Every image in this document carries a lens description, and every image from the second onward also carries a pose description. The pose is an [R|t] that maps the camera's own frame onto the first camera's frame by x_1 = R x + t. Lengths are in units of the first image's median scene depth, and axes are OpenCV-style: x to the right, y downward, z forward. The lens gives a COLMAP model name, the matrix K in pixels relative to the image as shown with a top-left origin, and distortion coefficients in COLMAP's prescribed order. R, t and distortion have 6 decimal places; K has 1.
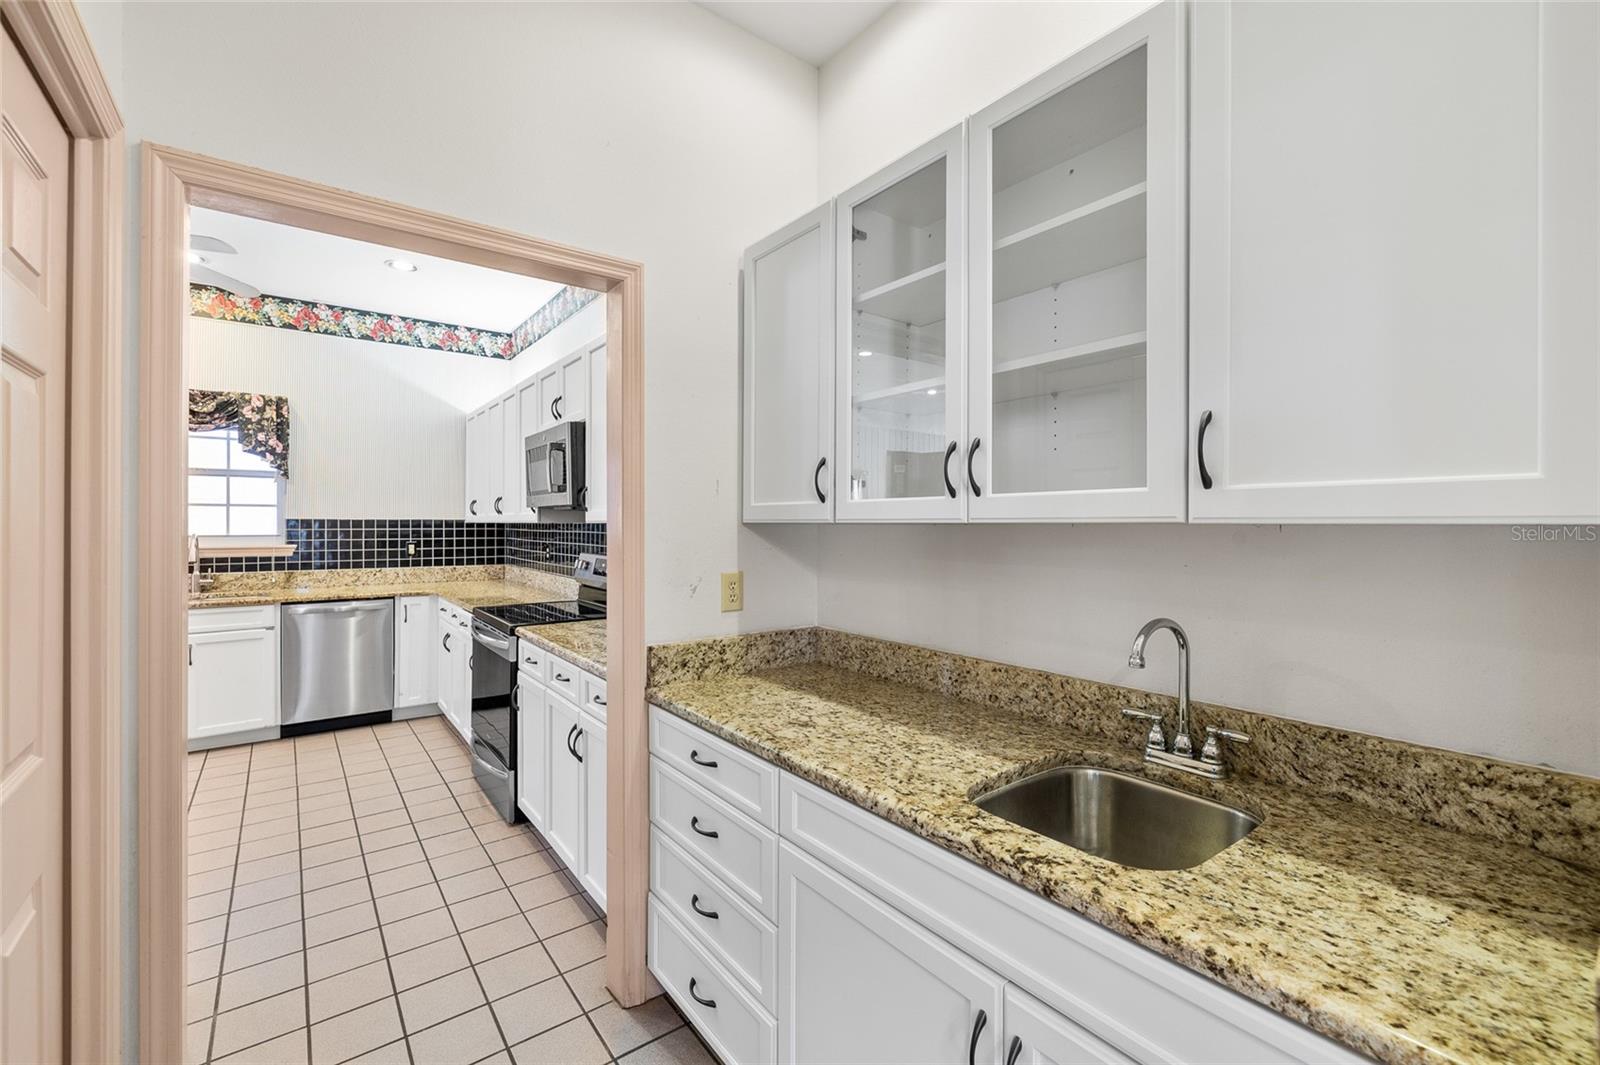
lens RADIAL K [[656.3, 0, 779.6], [0, 656.3, 522.4], [0, 0, 1]] dist [0.002475, 0.000244]
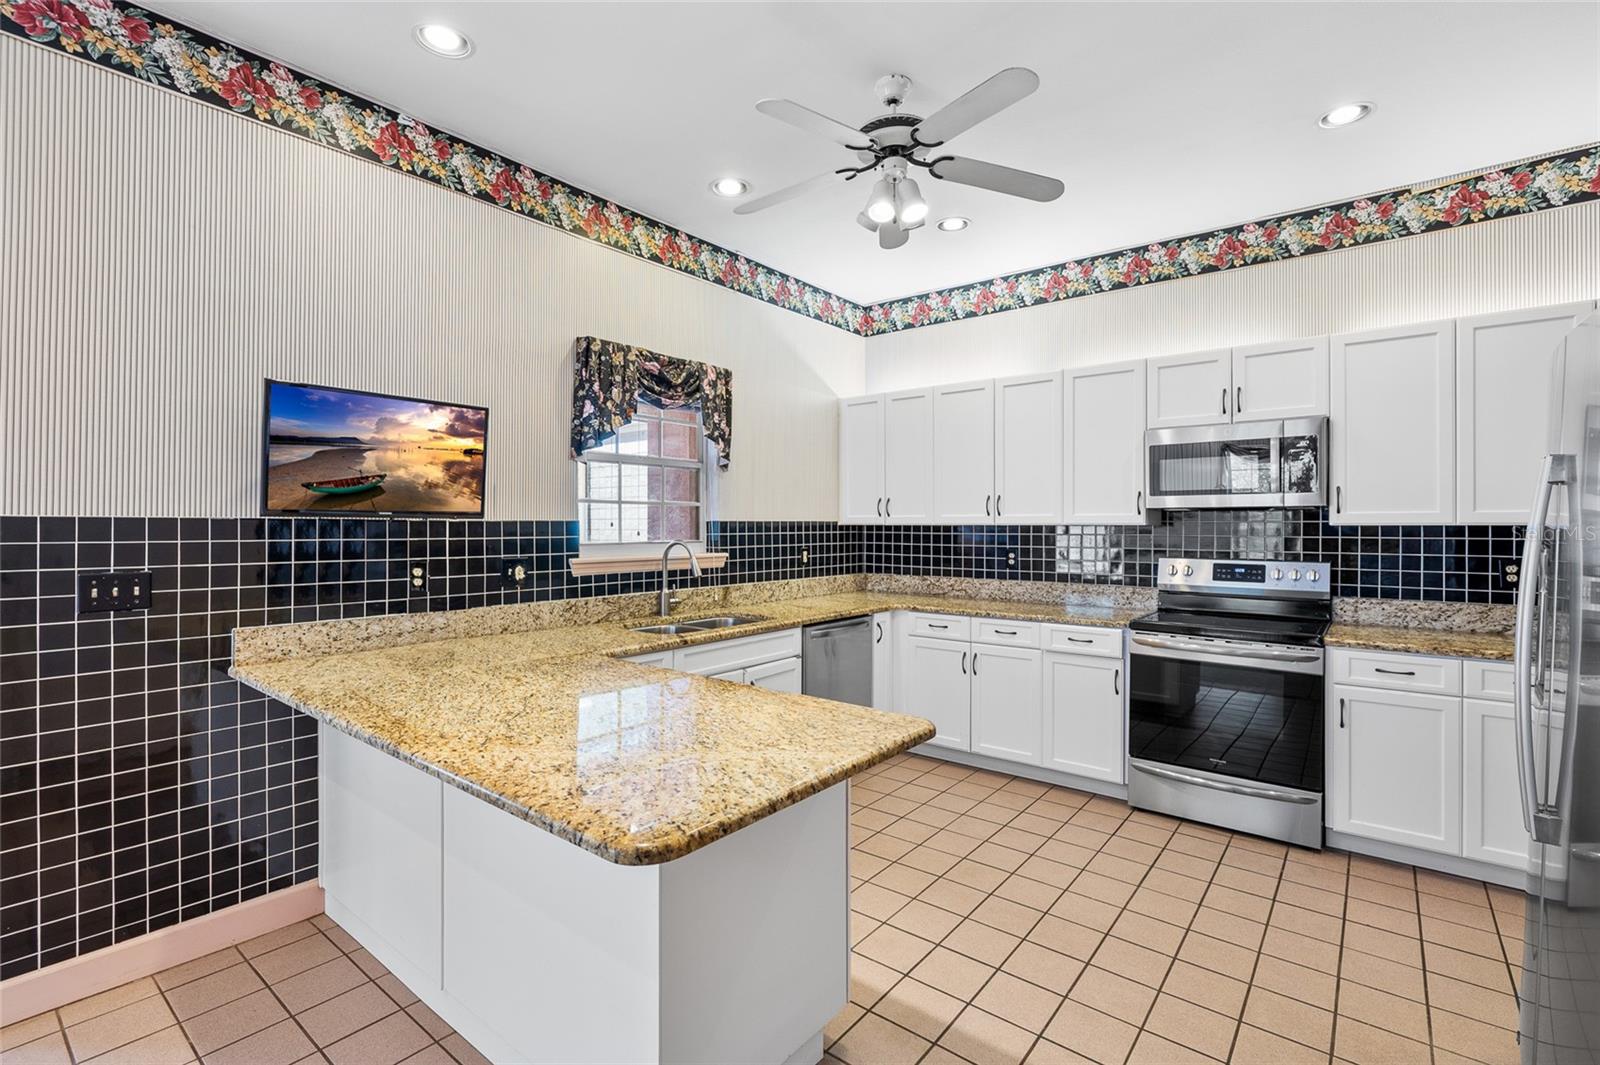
lens RADIAL K [[722.1, 0, 813.9], [0, 722.1, 518.3], [0, 0, 1]] dist [-0.008357, 0.002225]
pose [[0.964135, 0.002790, 0.265398, -0.882430], [-0.002129, 0.999994, -0.002776, -0.006132], [-0.265405, 0.002112, 0.964135, 0.120367]]
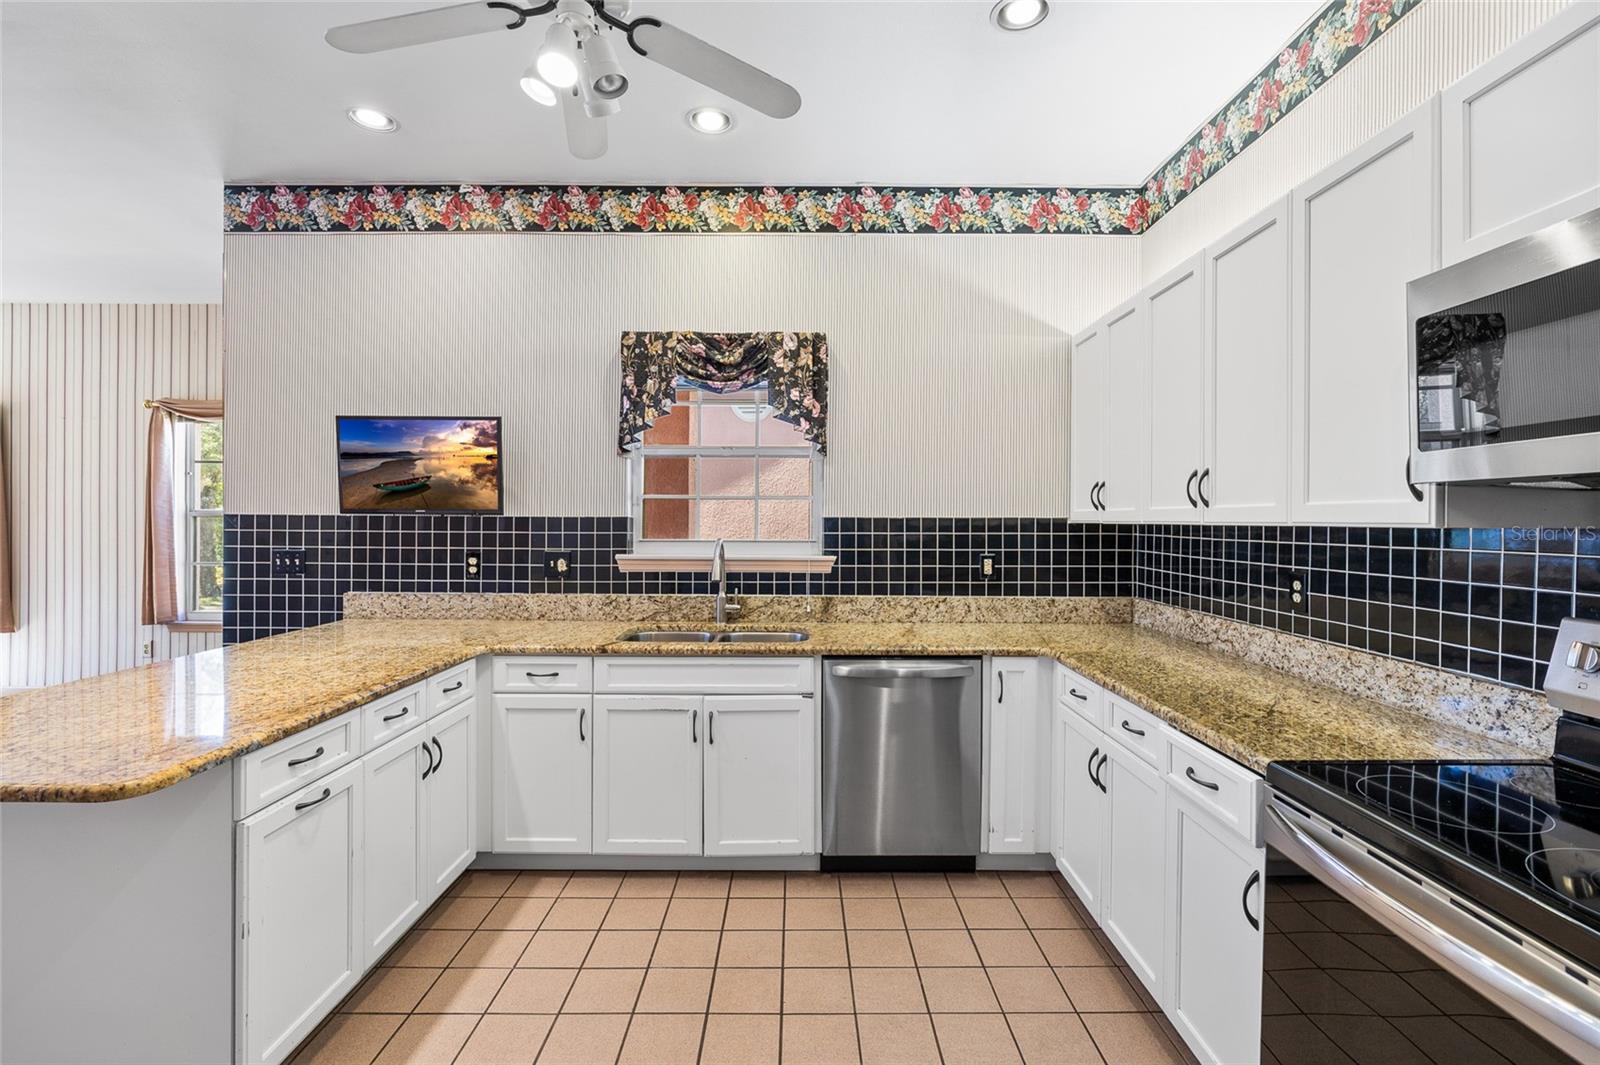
lens RADIAL K [[722.1, 0, 808.9], [0, 722.1, 521.1], [0, 0, 1]] dist [-0.008357, 0.002225]
pose [[0.808260, 0.002802, -0.588819, -0.334935], [-0.001391, 0.999995, 0.002849, -0.003340], [0.588824, -0.001483, 0.808260, 0.403487]]
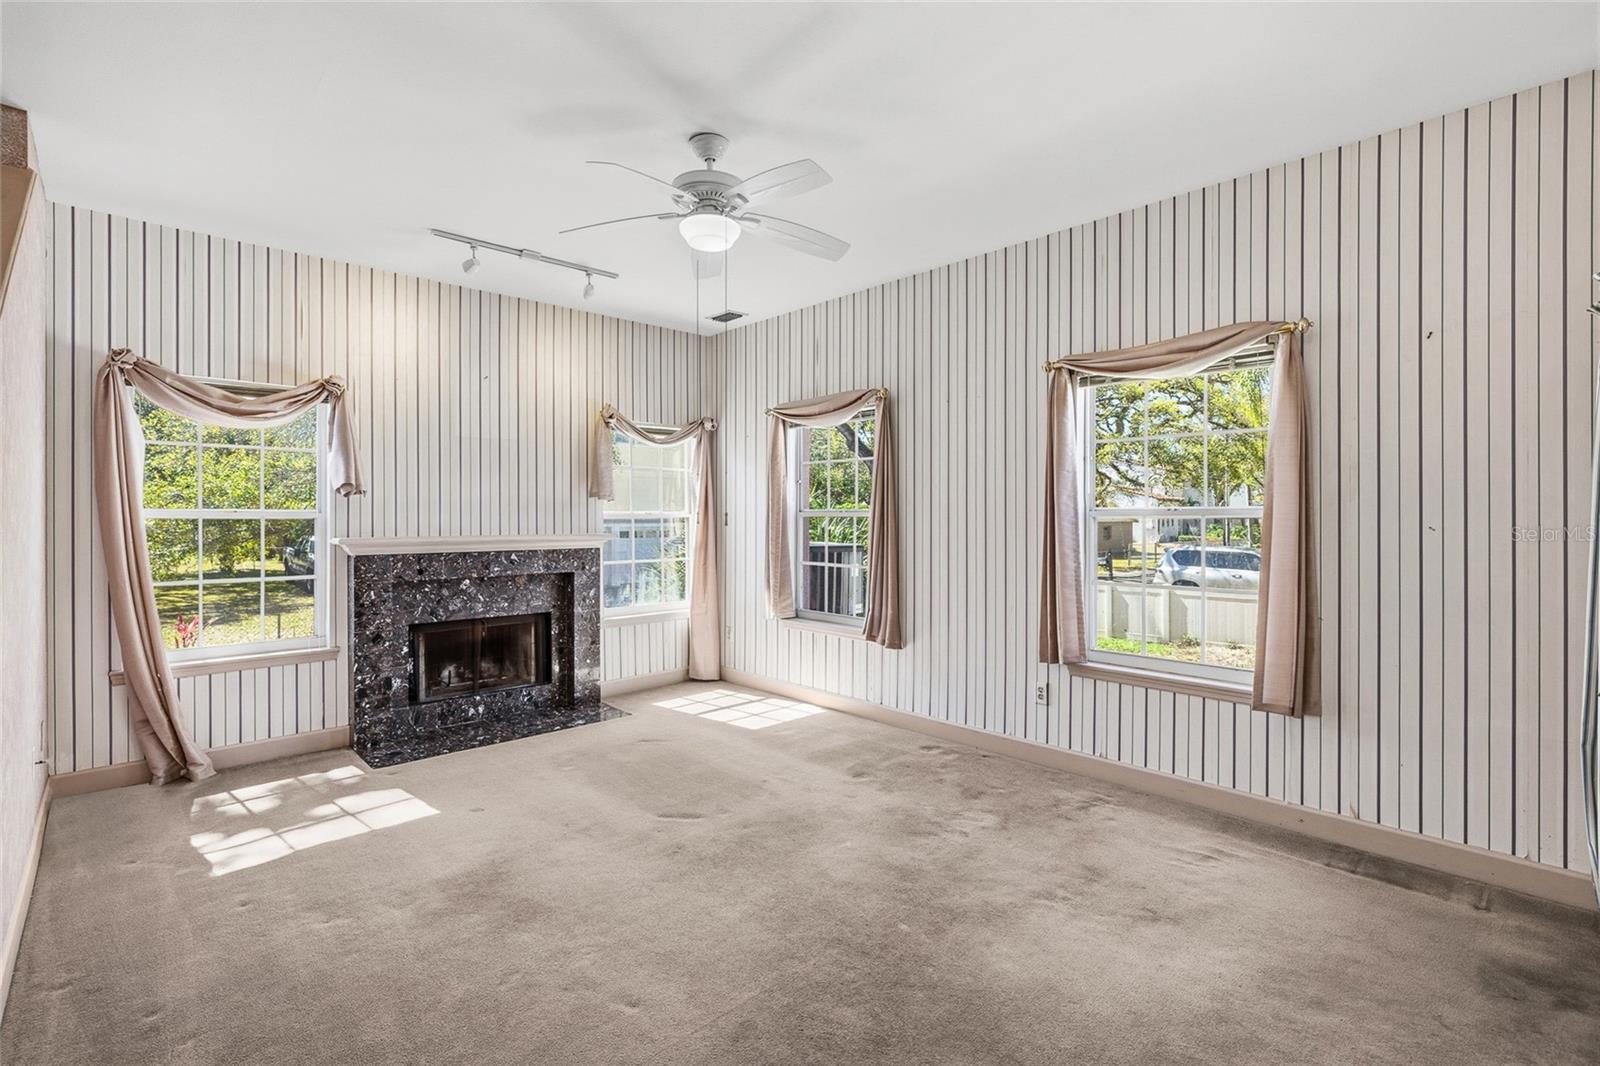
lens RADIAL K [[722.1, 0, 795.1], [0, 722.1, 519.3], [0, 0, 1]] dist [-0.008357, 0.002225]
pose [[0.122876, 0.000610, -0.992422, -1.039130], [0.003240, 0.999994, 0.001016, -0.006081], [0.992417, -0.003341, 0.122873, 0.308043]]
